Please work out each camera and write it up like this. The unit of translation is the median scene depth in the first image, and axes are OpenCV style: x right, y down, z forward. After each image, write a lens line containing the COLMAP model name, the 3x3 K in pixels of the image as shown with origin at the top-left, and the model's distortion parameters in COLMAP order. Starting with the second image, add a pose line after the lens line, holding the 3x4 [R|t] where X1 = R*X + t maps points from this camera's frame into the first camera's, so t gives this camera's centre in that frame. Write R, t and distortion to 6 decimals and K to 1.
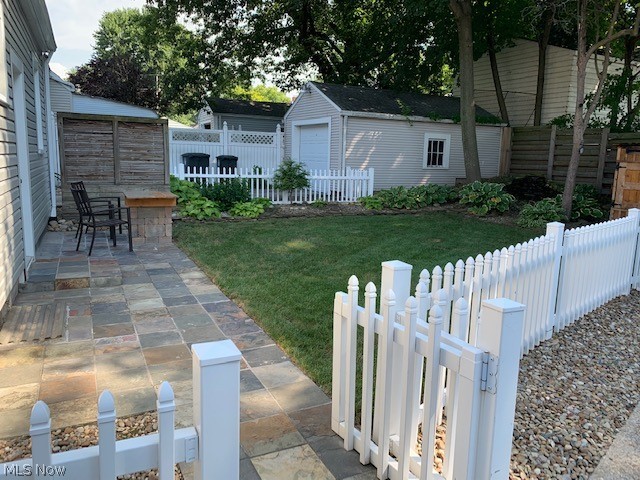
lens RADIAL K [[485.6, 0, 322.5], [0, 485.6, 240.1], [0, 0, 1]] dist [0.041895, -0.053891]
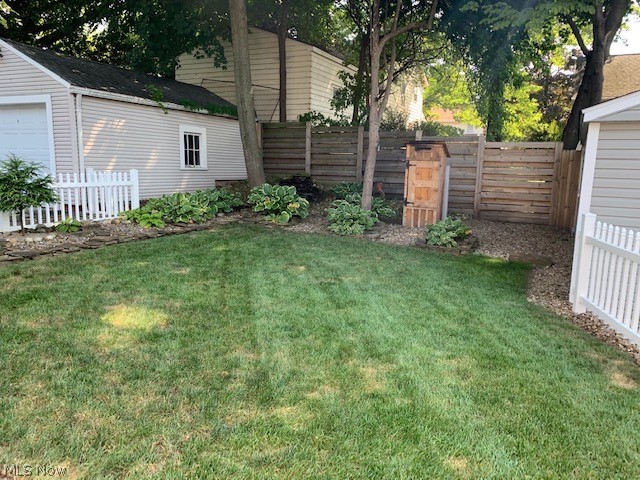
lens RADIAL K [[485.6, 0, 317.1], [0, 485.6, 246.3], [0, 0, 1]] dist [0.041895, -0.053891]
pose [[0.801112, -0.110020, 0.588316, -0.109057], [0.101683, 0.993689, 0.047367, -0.039508], [-0.589814, 0.021875, 0.807243, 0.241983]]
